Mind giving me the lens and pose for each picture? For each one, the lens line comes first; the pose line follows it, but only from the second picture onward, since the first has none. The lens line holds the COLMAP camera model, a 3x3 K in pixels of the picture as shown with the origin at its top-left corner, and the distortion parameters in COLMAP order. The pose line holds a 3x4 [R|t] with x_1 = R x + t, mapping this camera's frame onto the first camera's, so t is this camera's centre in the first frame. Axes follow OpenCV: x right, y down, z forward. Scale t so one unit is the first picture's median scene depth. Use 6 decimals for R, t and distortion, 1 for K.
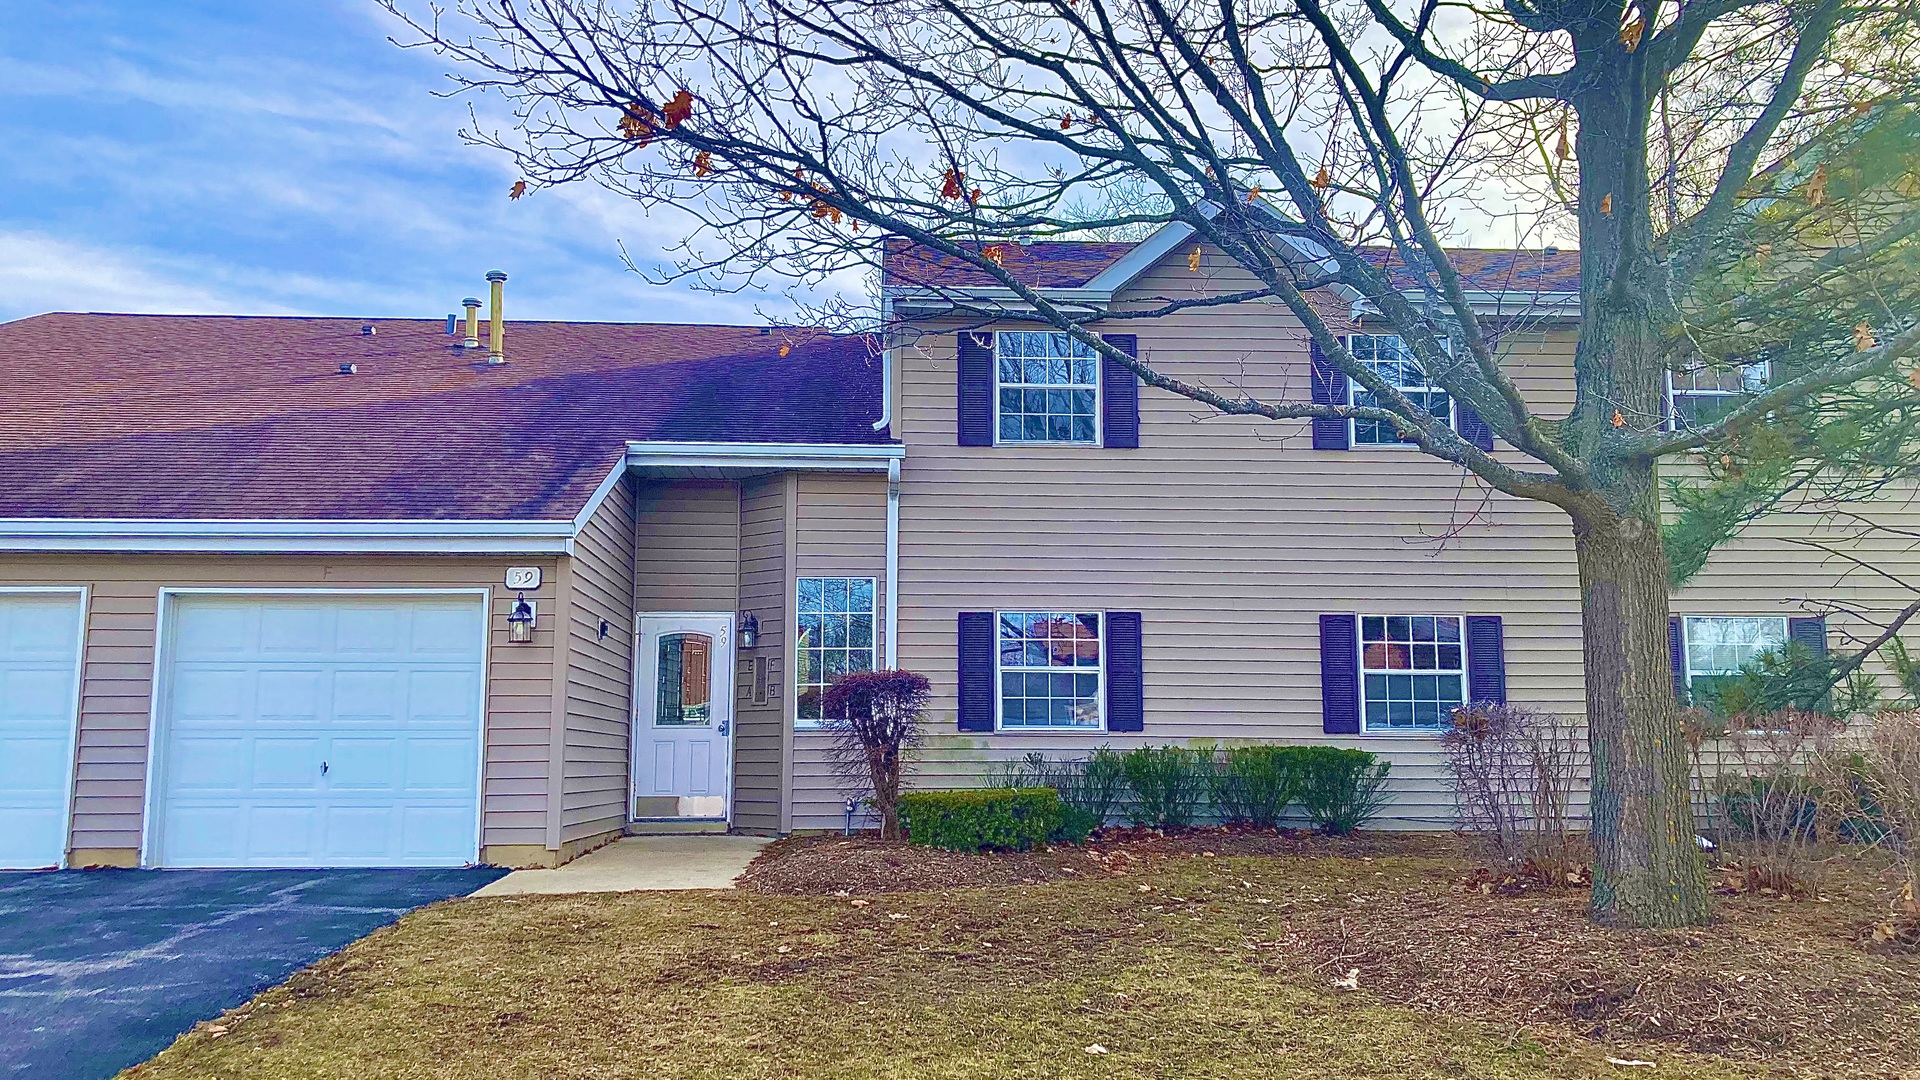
lens RADIAL K [[1536.5, 0, 960.2], [0, 1536.5, 537.1], [0, 0, 1]] dist [0.039391, 0.012248]
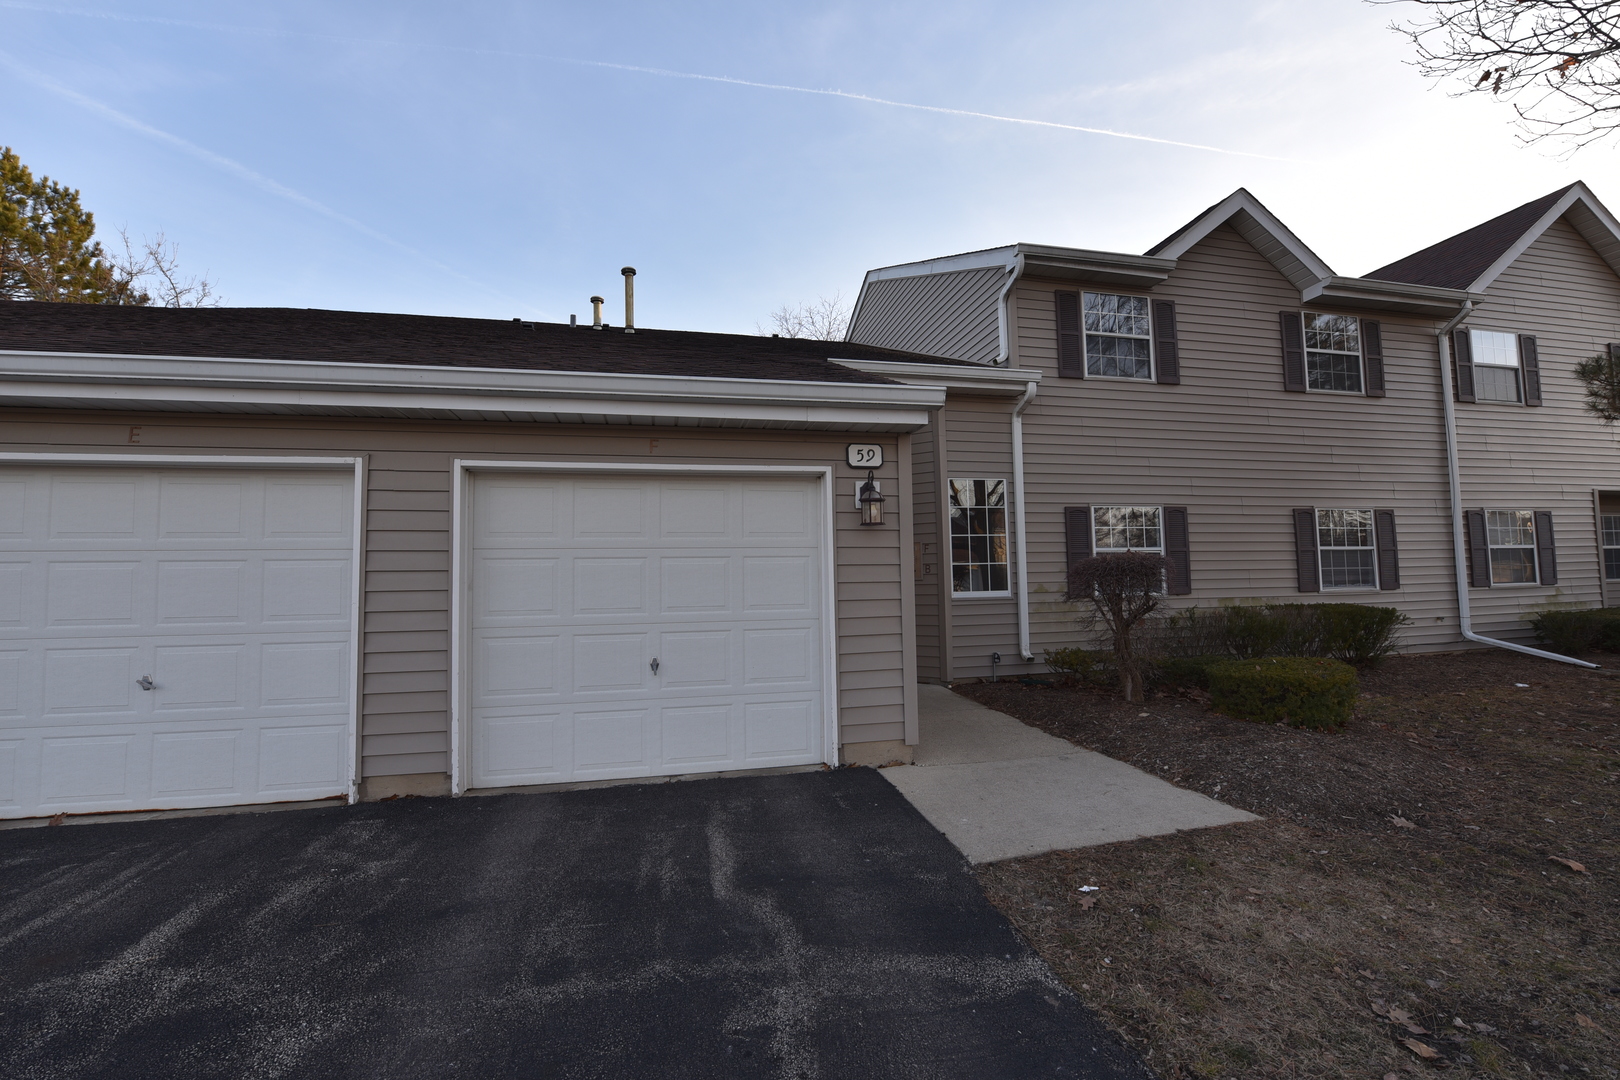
lens RADIAL K [[661.4, 0, 810.8], [0, 661.4, 544.3], [0, 0, 1]] dist [-0.004312, -0.000797]
pose [[0.984998, -0.010758, 0.172233, -0.385922], [-0.001754, 0.997379, 0.072331, 0.051069], [-0.172560, -0.071548, 0.982397, 0.612907]]
